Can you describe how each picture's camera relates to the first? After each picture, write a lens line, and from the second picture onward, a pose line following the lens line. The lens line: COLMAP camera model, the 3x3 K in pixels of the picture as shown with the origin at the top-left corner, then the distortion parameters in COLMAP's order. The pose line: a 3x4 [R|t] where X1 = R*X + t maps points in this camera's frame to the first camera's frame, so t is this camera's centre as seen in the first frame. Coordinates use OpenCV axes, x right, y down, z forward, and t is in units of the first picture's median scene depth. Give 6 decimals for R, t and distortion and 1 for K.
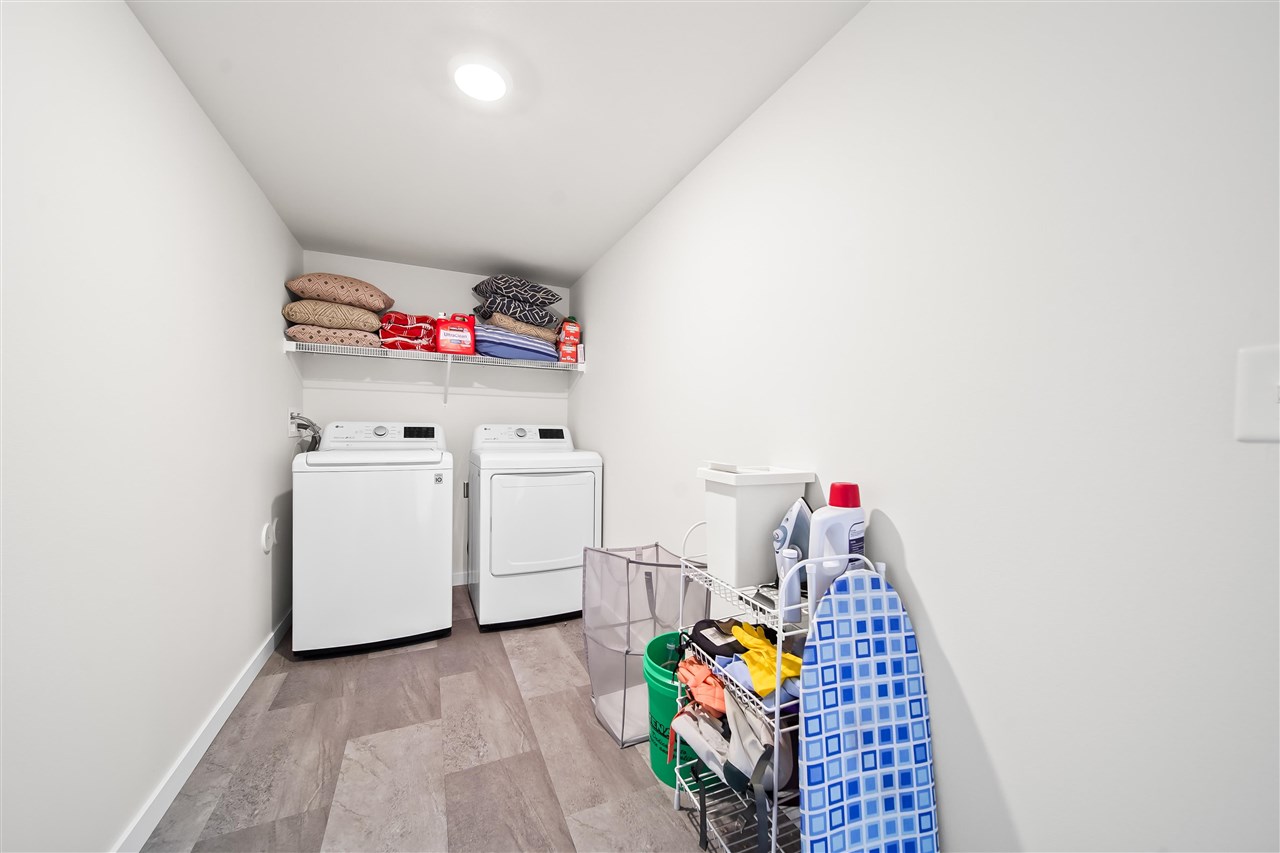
lens RADIAL K [[465.9, 0, 639.3], [0, 465.9, 437.5], [0, 0, 1]] dist [-0.000808, -0.000306]
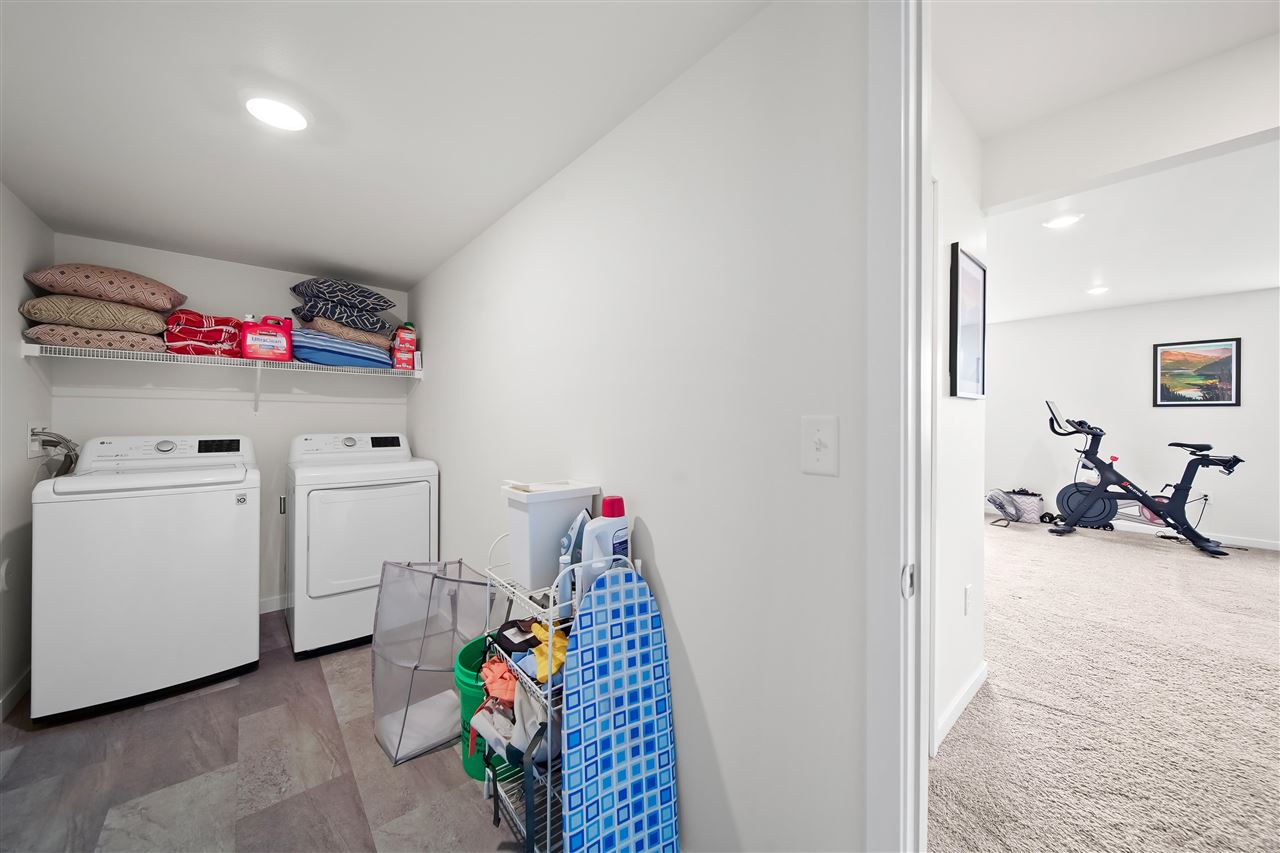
lens RADIAL K [[454.9, 0, 632.4], [0, 454.9, 419.6], [0, 0, 1]] dist [-0.000490, -0.001086]
pose [[0.961577, -0.011430, 0.274298, 0.099336], [0.018474, 0.999562, -0.023108, -0.049527], [-0.273914, 0.027288, 0.961367, -0.115953]]
